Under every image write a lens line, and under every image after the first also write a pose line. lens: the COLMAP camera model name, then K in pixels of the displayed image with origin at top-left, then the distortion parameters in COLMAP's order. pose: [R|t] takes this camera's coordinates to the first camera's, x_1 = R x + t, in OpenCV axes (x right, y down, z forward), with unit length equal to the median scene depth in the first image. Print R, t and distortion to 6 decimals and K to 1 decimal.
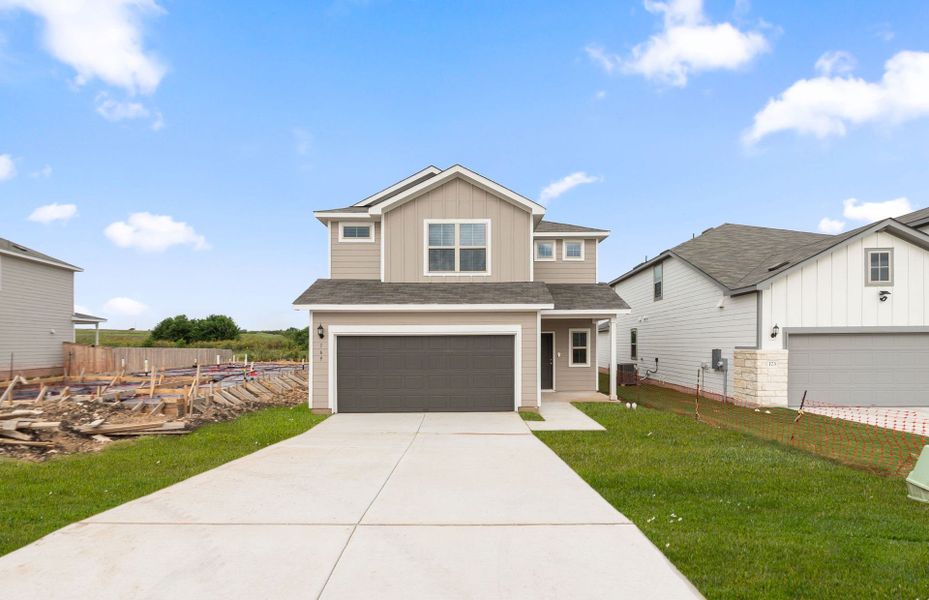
lens RADIAL K [[386.7, 0, 480.7], [0, 386.7, 287.2], [0, 0, 1]] dist [-0.005591, -0.000424]
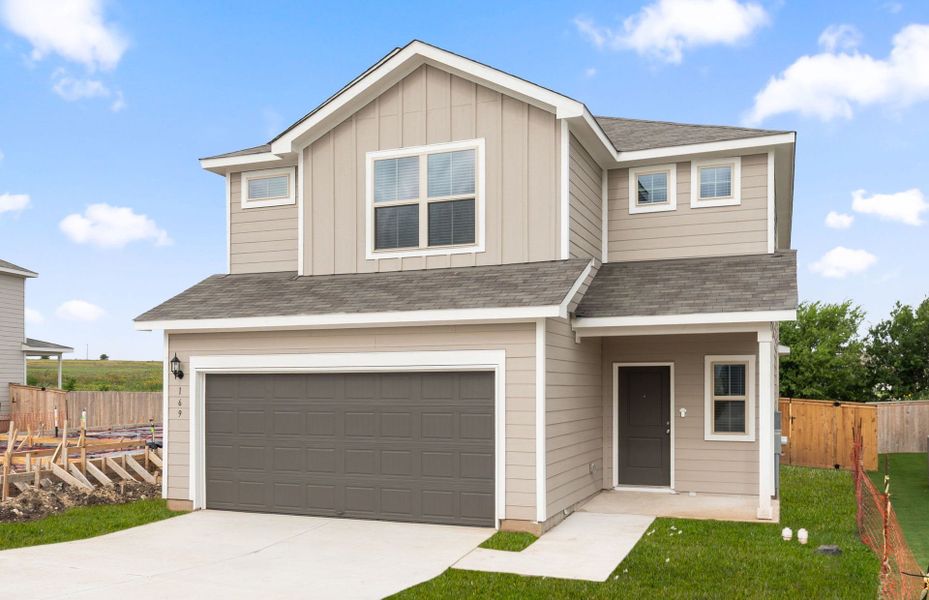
lens RADIAL K [[770.2, 0, 491.0], [0, 770.2, 268.1], [0, 0, 1]] dist [-0.003528, 0.016923]
pose [[0.931894, -0.051273, -0.359090, 0.381732], [0.049072, 0.998679, -0.015247, 0.006352], [0.359397, -0.003412, 0.933178, 0.075113]]
